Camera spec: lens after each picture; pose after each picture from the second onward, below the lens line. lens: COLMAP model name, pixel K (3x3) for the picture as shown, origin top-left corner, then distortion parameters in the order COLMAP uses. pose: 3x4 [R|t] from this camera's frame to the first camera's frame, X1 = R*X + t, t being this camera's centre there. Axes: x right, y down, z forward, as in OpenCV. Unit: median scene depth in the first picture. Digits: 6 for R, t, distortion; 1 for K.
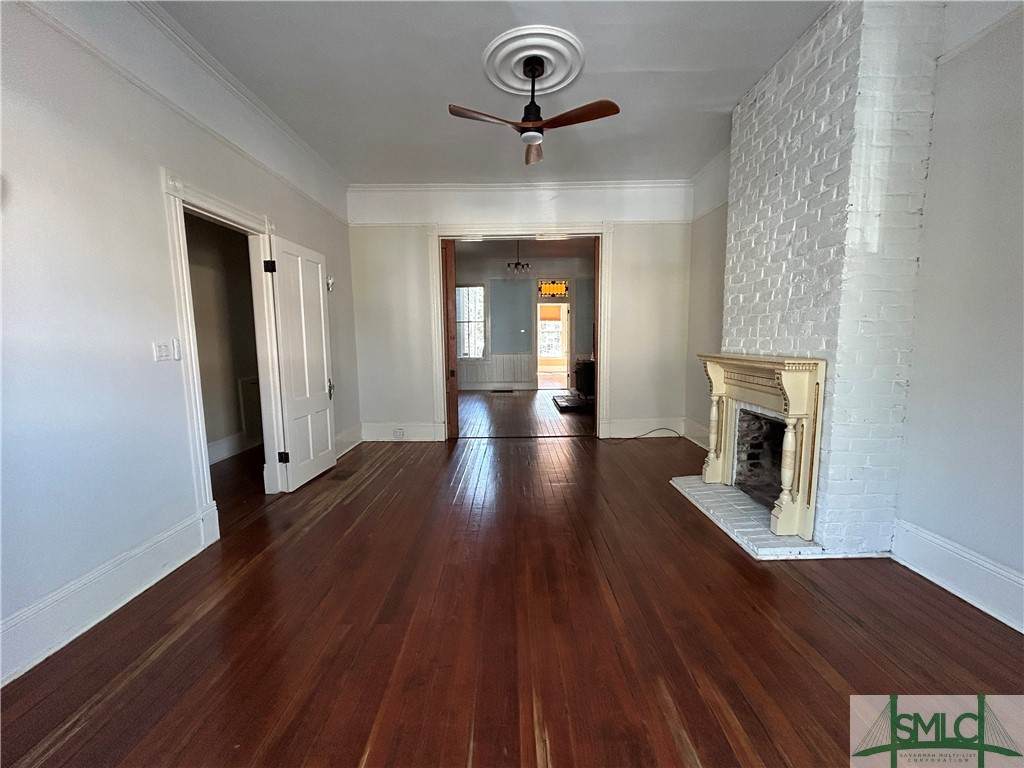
lens RADIAL K [[414.4, 0, 506.3], [0, 414.4, 387.1], [0, 0, 1]] dist [0.000161, -0.000269]
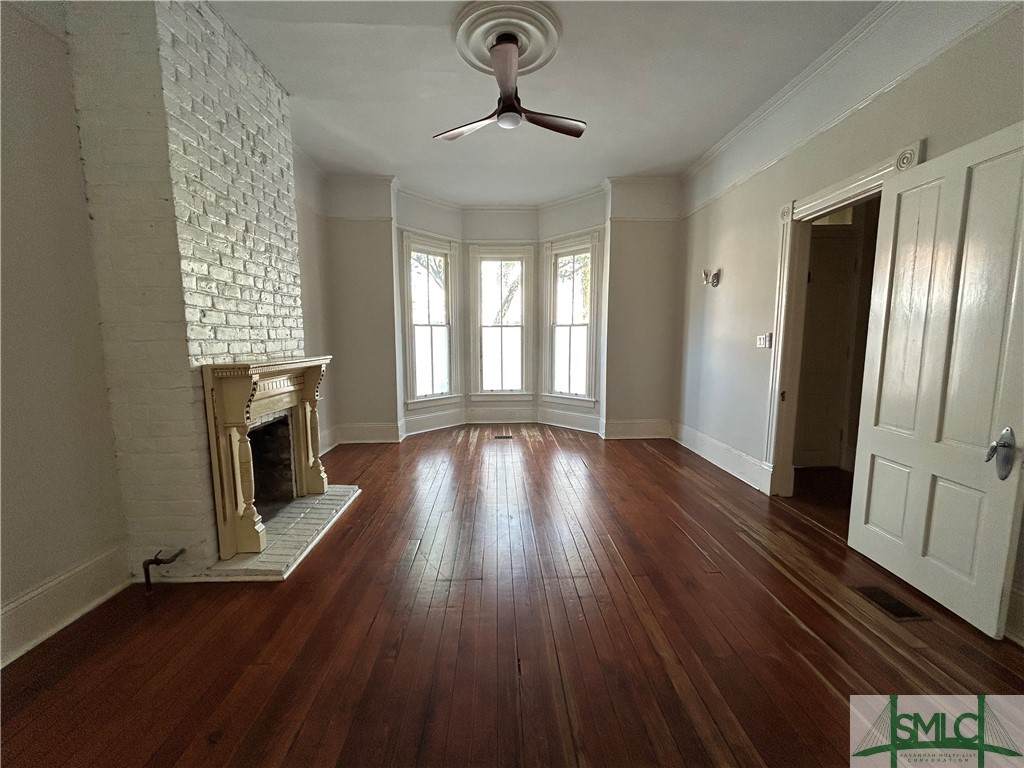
lens RADIAL K [[414.4, 0, 514.2], [0, 414.4, 388.6], [0, 0, 1]] dist [0.000161, -0.000269]
pose [[-0.998313, 0.024230, -0.052768, 0.094027], [0.010934, 0.970961, 0.238987, -0.196547], [0.057026, 0.238007, -0.969588, 1.671692]]
